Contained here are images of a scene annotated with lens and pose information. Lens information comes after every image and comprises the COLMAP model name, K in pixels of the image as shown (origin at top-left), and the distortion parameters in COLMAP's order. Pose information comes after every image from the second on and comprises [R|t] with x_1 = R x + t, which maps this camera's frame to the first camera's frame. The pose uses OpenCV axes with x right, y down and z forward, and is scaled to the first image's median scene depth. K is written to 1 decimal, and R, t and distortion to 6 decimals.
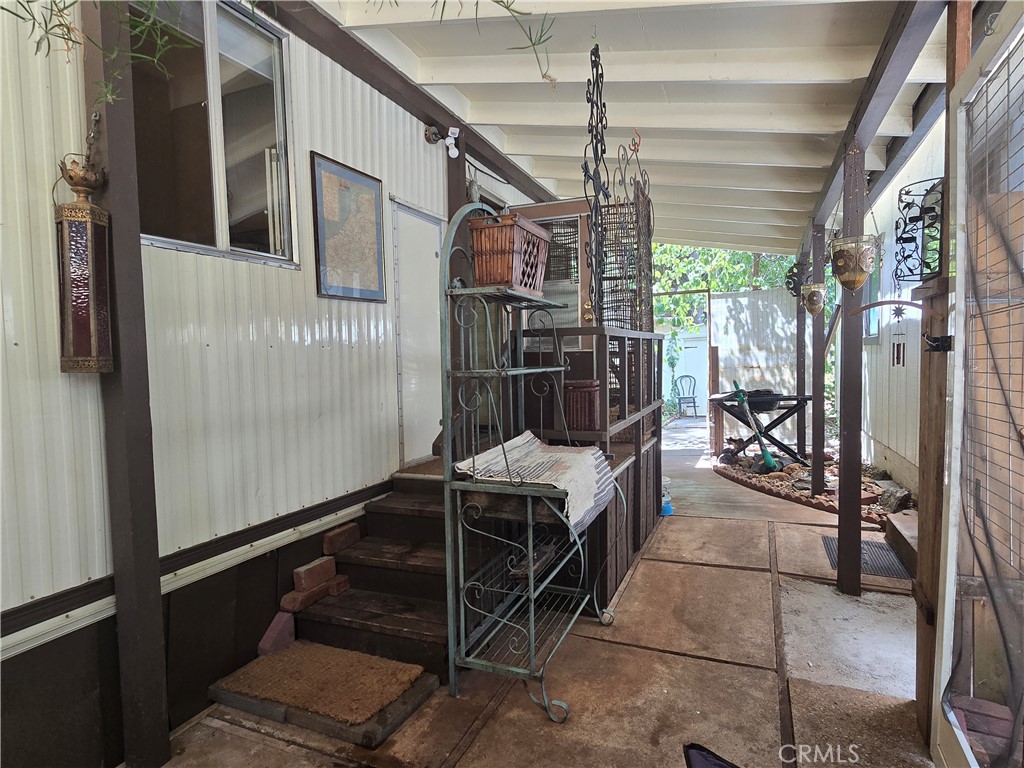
lens RADIAL K [[561.1, 0, 513.9], [0, 561.1, 385.2], [0, 0, 1]] dist [-0.001126, 0.000187]
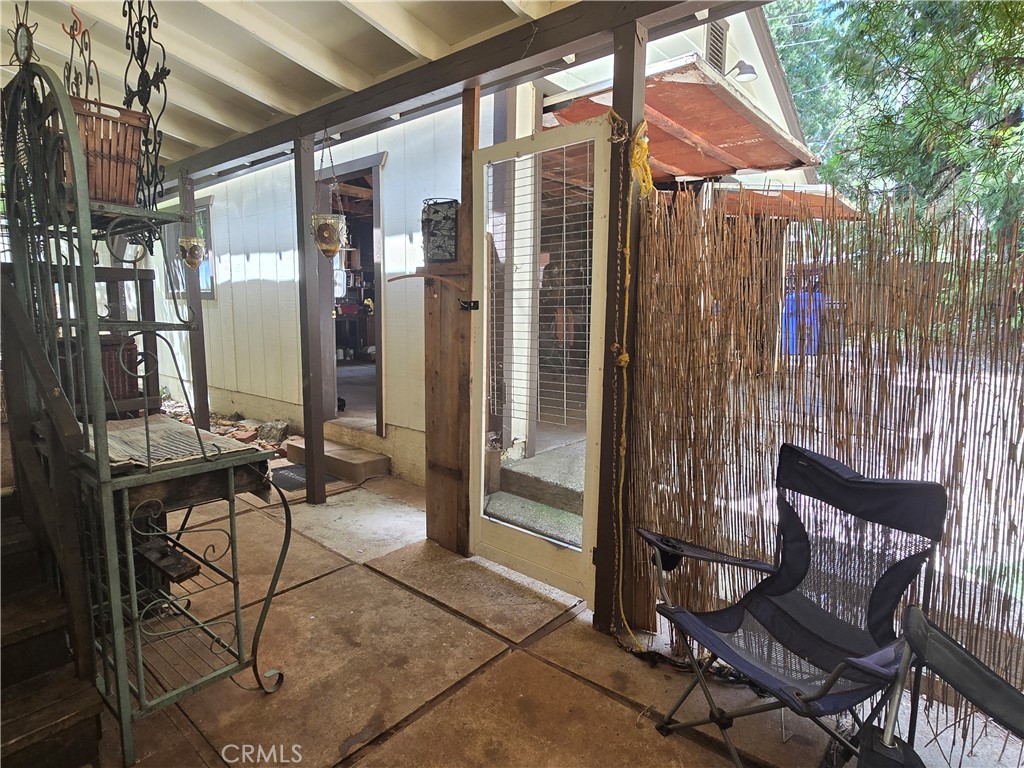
lens RADIAL K [[561.1, 0, 513.9], [0, 561.1, 385.2], [0, 0, 1]] dist [-0.001126, 0.000187]
pose [[0.293301, -0.104276, 0.950316, -0.619987], [0.029055, 0.994547, 0.100161, -0.002662], [-0.955578, -0.001766, 0.294732, 0.311413]]
